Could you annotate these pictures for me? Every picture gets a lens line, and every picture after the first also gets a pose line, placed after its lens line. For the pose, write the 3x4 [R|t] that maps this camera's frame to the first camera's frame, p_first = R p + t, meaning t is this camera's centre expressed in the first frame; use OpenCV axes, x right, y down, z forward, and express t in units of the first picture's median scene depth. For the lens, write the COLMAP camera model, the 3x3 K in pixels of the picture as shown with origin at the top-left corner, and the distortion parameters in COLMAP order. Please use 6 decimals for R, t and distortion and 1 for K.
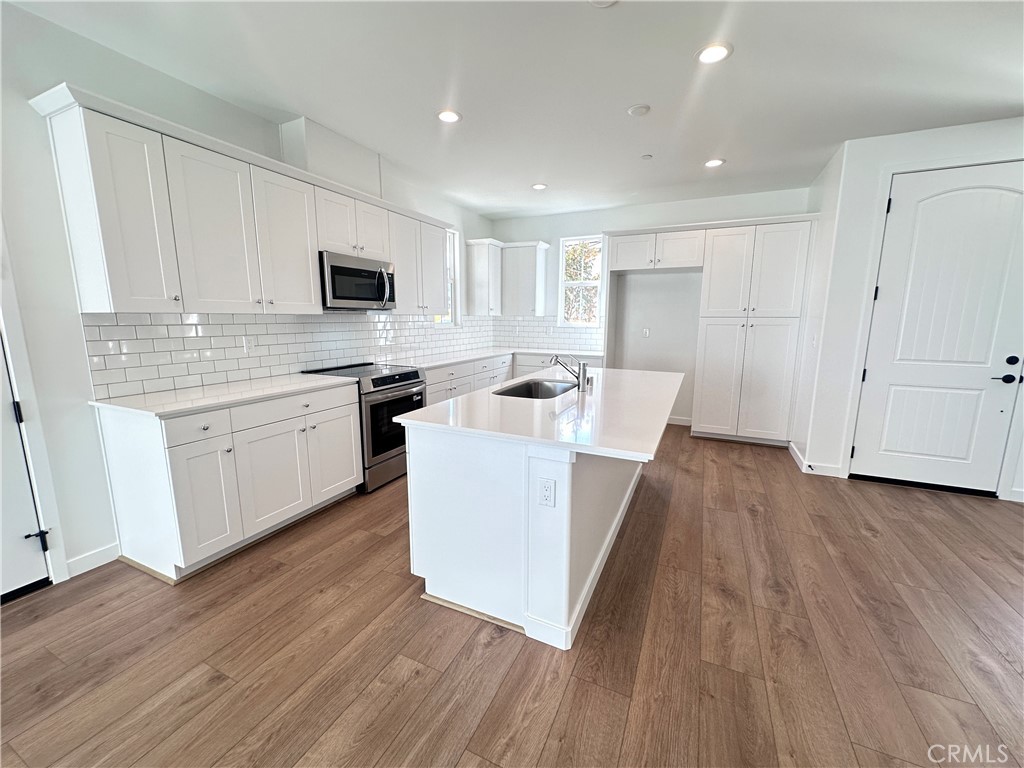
lens RADIAL K [[411.3, 0, 513.4], [0, 411.3, 384.2], [0, 0, 1]] dist [0.002035, 0.000294]
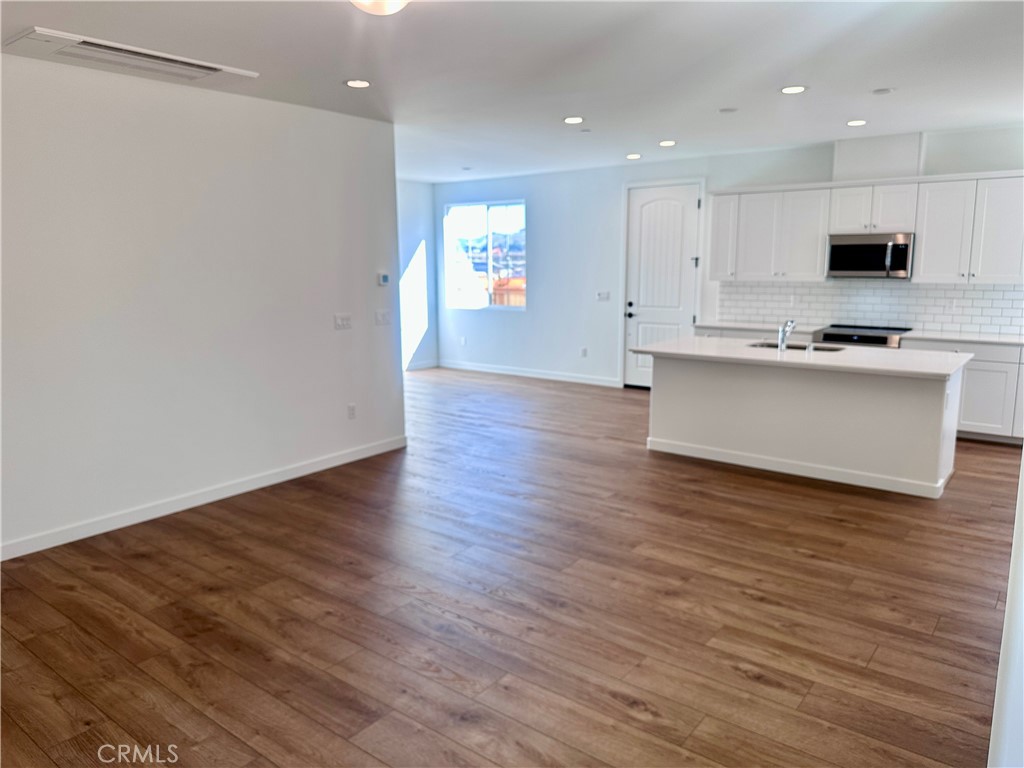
lens RADIAL K [[731.6, 0, 508.0], [0, 731.6, 371.5], [0, 0, 1]] dist [0.036414, -0.073006]
pose [[-0.234560, 0.147089, -0.960909, 2.255117], [-0.149695, 0.971231, 0.185210, -0.187374], [0.960507, 0.187286, -0.205793, 0.597188]]
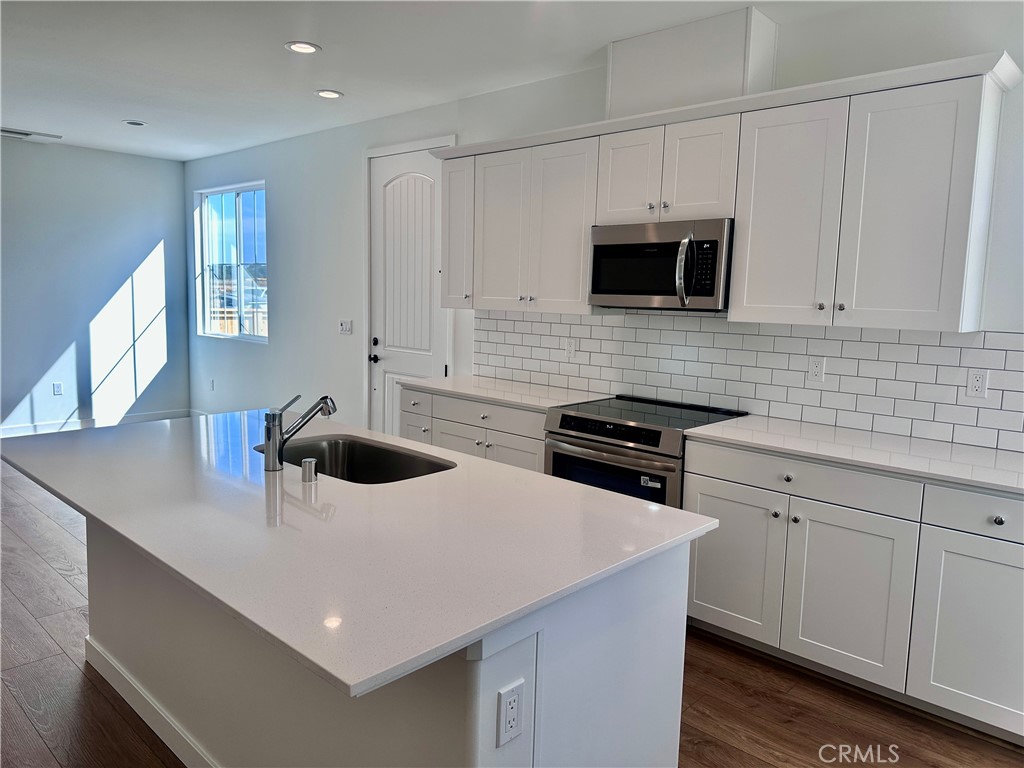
lens RADIAL K [[714.9, 0, 517.3], [0, 714.9, 376.8], [0, 0, 1]] dist [0.106240, -0.138670]
pose [[-0.309418, 0.098368, -0.945825, 0.804702], [-0.182087, 0.970101, 0.160461, -0.258718], [0.933330, 0.221872, -0.282256, 1.341389]]
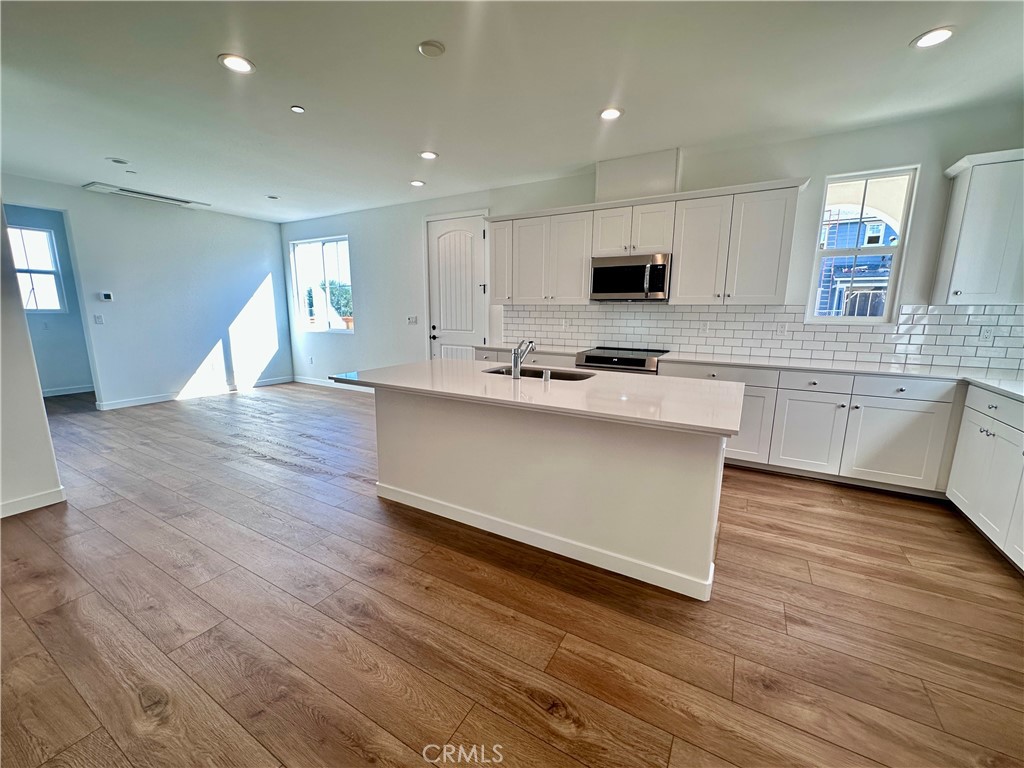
lens RADIAL K [[411.6, 0, 512.0], [0, 411.6, 384.0], [0, 0, 1]] dist [-0.001786, 0.000331]
pose [[-0.090122, 0.173846, -0.980640, 1.012559], [-0.167926, 0.967897, 0.187019, -0.136837], [0.981671, 0.181530, -0.058036, 0.936338]]
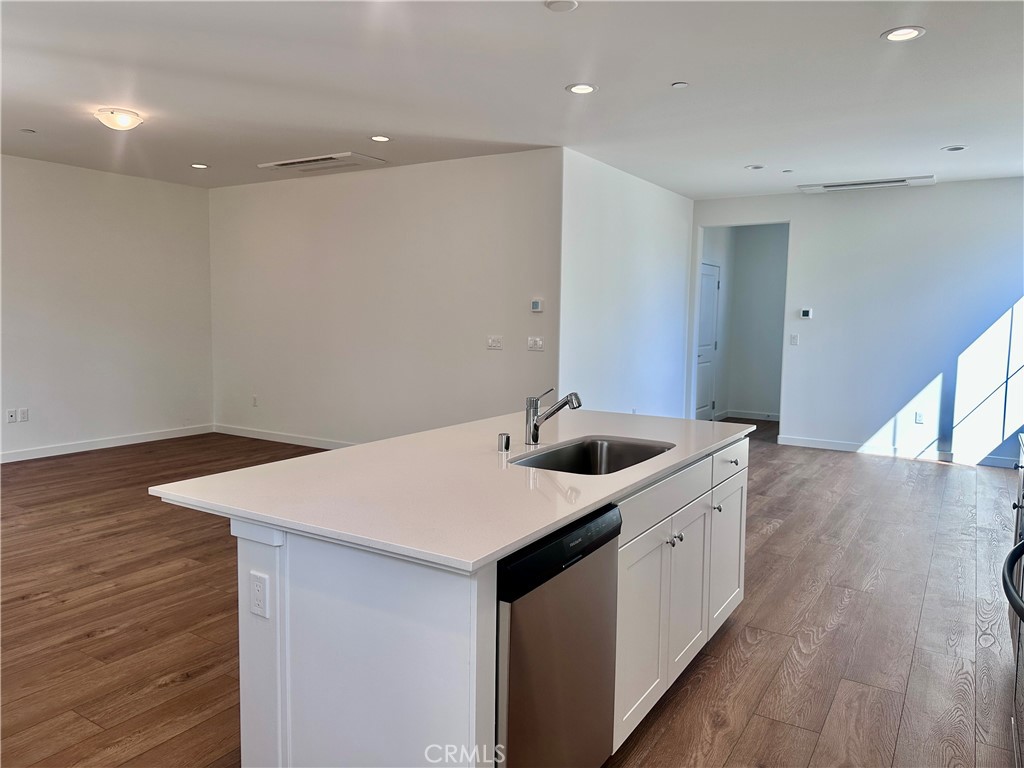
lens RADIAL K [[714.9, 0, 517.3], [0, 714.9, 376.8], [0, 0, 1]] dist [0.106240, -0.138670]
pose [[-0.991645, -0.030878, 0.125244, 0.049594], [0.001147, 0.968778, 0.247929, -0.315744], [-0.128989, 0.246001, -0.960648, 1.808415]]
